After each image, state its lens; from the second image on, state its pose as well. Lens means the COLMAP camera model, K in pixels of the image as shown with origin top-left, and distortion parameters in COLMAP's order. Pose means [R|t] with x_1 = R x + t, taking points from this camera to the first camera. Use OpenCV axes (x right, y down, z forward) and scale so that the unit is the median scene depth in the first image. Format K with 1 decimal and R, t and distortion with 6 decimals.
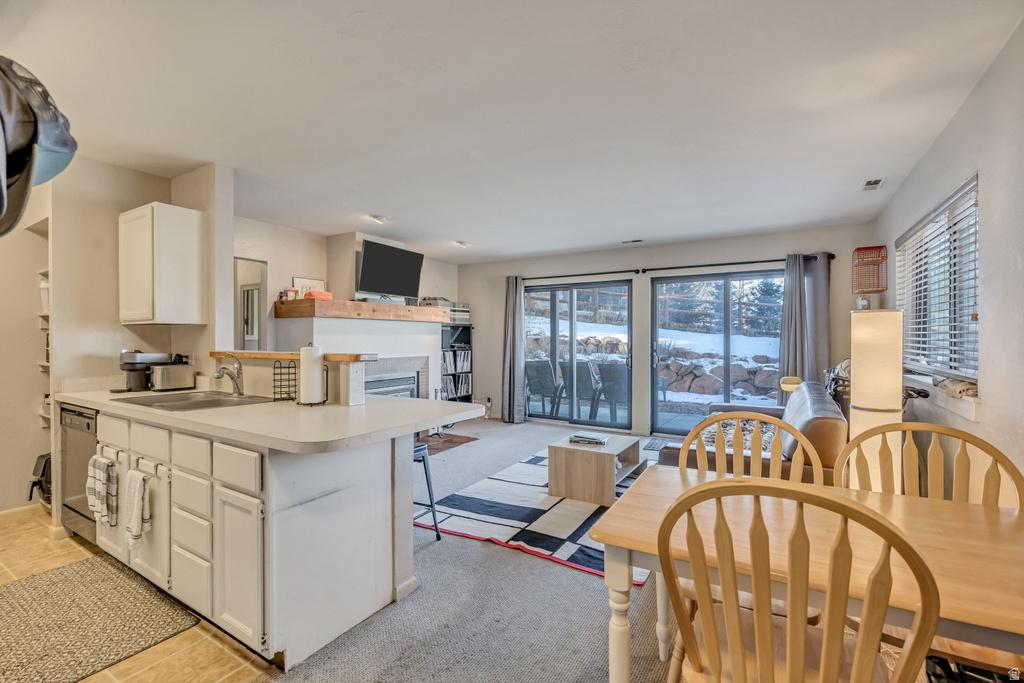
lens RADIAL K [[450.0, 0, 509.4], [0, 450.0, 339.1], [0, 0, 1]] dist [-0.015954, -0.000430]
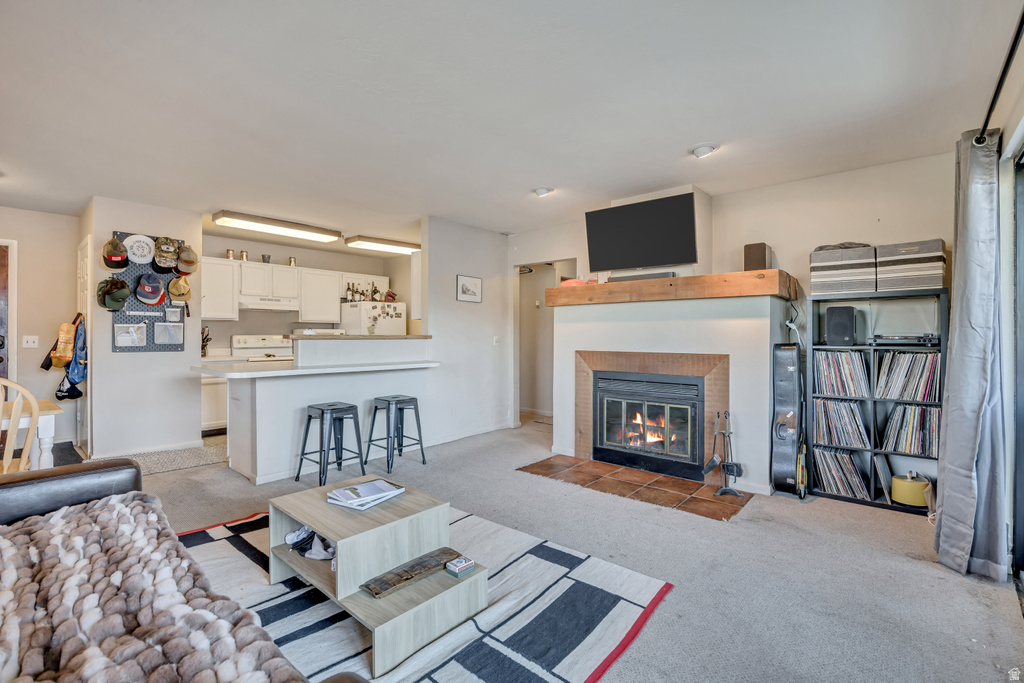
lens RADIAL K [[450.0, 0, 511.9], [0, 450.0, 338.7], [0, 0, 1]] dist [-0.015954, -0.000430]
pose [[-0.158836, 0.008649, -0.987267, 0.600884], [-0.001215, 0.999959, 0.008956, 0.015155], [0.987304, 0.002622, -0.158819, 1.077112]]
